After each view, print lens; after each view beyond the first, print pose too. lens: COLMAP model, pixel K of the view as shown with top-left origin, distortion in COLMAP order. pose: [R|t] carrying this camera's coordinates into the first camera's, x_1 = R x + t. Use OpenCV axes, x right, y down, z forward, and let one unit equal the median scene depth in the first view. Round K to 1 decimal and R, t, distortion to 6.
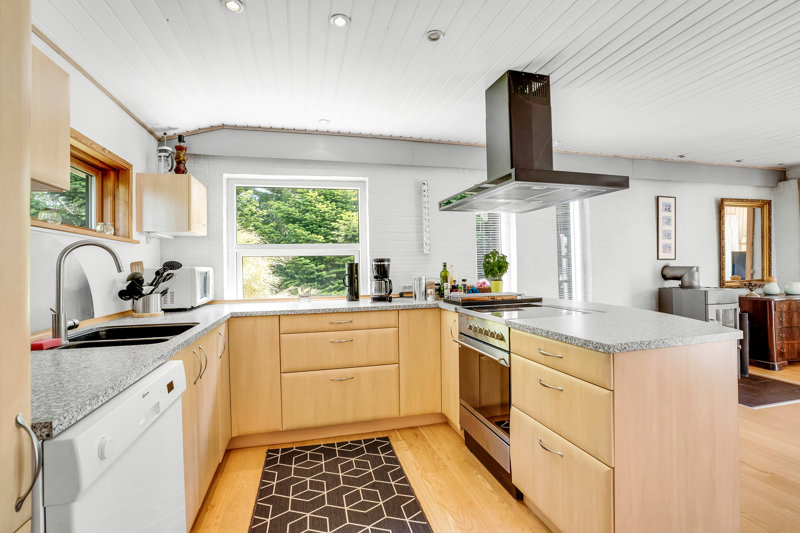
lens RADIAL K [[368.3, 0, 390.8], [0, 368.3, 266.1], [0, 0, 1]] dist [-0.023285, 0.000308]
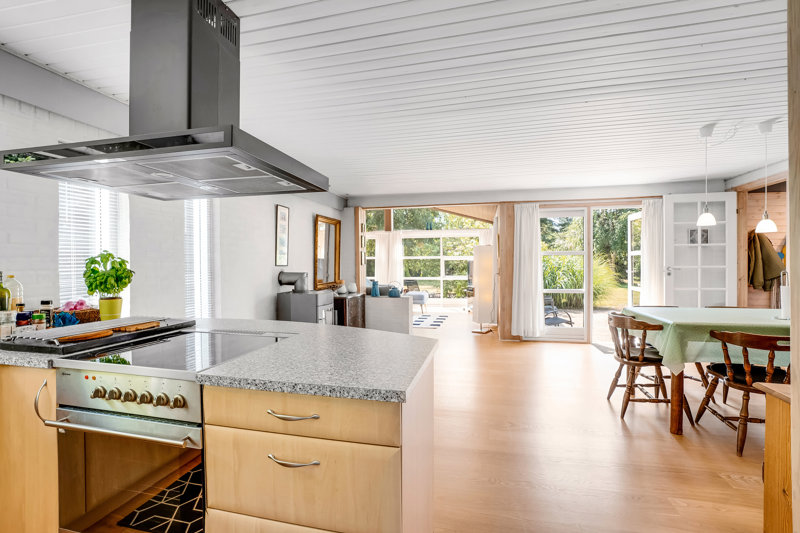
lens RADIAL K [[368.3, 0, 390.8], [0, 368.3, 266.1], [0, 0, 1]] dist [-0.023285, 0.000308]
pose [[0.465293, 0.006728, 0.885131, -0.044167], [-0.007155, 0.999967, -0.003839, -0.019147], [-0.885128, -0.004547, 0.465325, 0.274520]]
